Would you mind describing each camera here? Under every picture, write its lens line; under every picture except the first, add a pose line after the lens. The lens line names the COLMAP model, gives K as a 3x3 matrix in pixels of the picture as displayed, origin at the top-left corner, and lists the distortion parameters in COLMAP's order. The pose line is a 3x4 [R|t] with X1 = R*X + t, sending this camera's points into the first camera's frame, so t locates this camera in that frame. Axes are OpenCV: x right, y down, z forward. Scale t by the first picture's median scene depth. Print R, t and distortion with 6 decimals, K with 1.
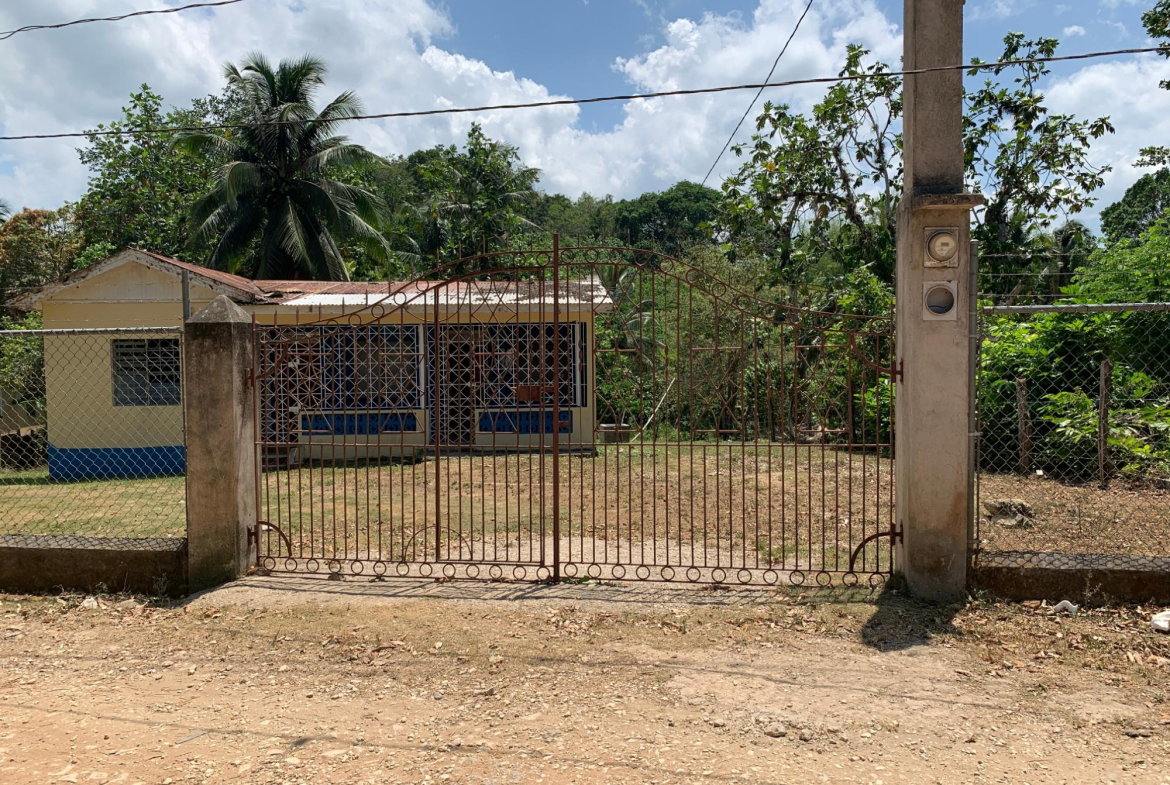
lens RADIAL K [[898.7, 0, 588.6], [0, 898.7, 404.0], [0, 0, 1]] dist [0.019591, -0.020759]
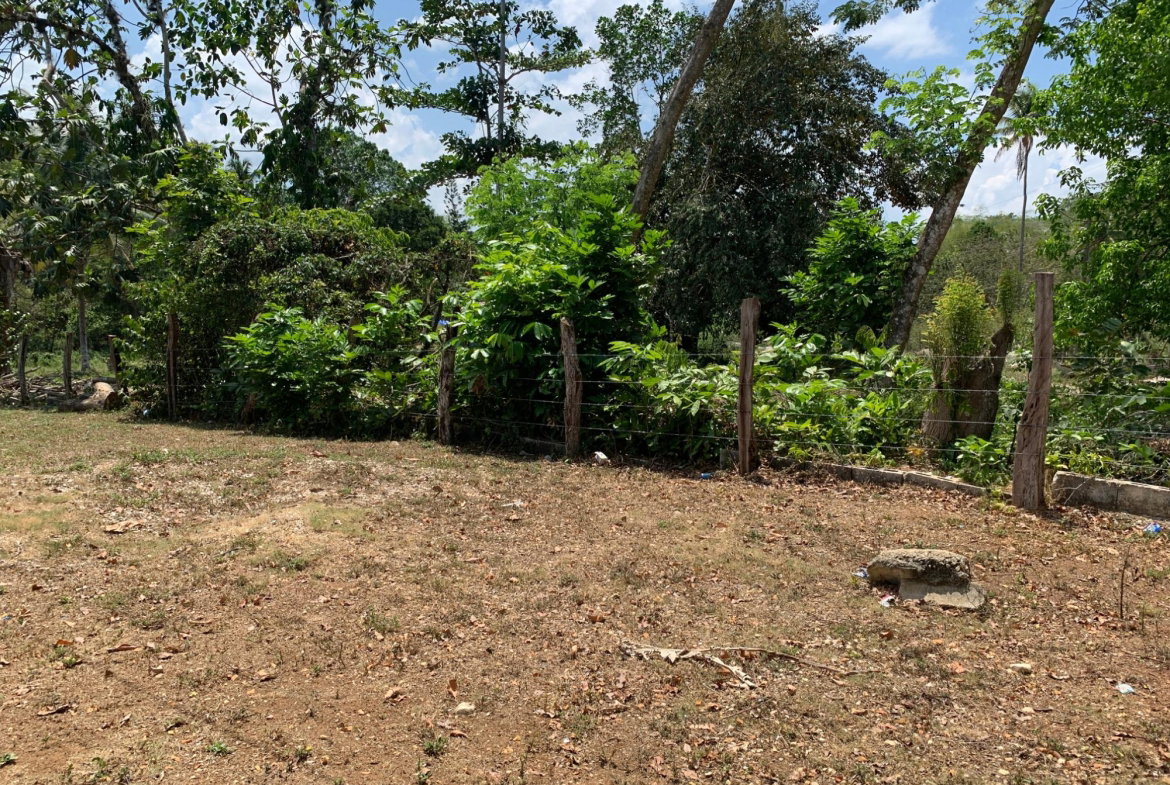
lens RADIAL K [[898.7, 0, 567.1], [0, 898.7, 392.8], [0, 0, 1]] dist [0.019591, -0.020759]
pose [[0.647700, -0.027036, 0.761416, -0.021040], [-0.013588, 0.998801, 0.047023, -0.002519], [-0.761774, -0.040803, 0.646556, 0.281759]]
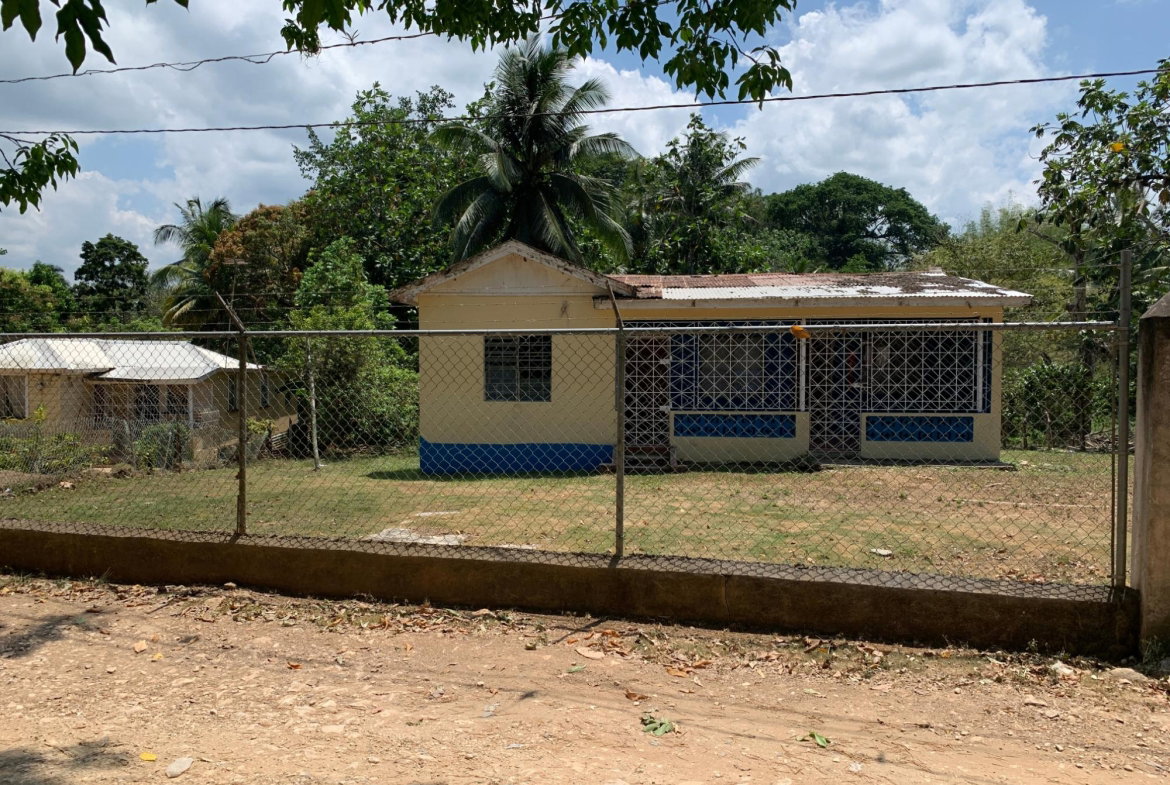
lens RADIAL K [[898.7, 0, 582.1], [0, 898.7, 408.0], [0, 0, 1]] dist [0.019591, -0.020759]
pose [[0.990730, 0.021234, -0.134178, -0.193088], [-0.020044, 0.999747, 0.010208, -0.001783], [0.134361, -0.007424, 0.990905, 0.035988]]
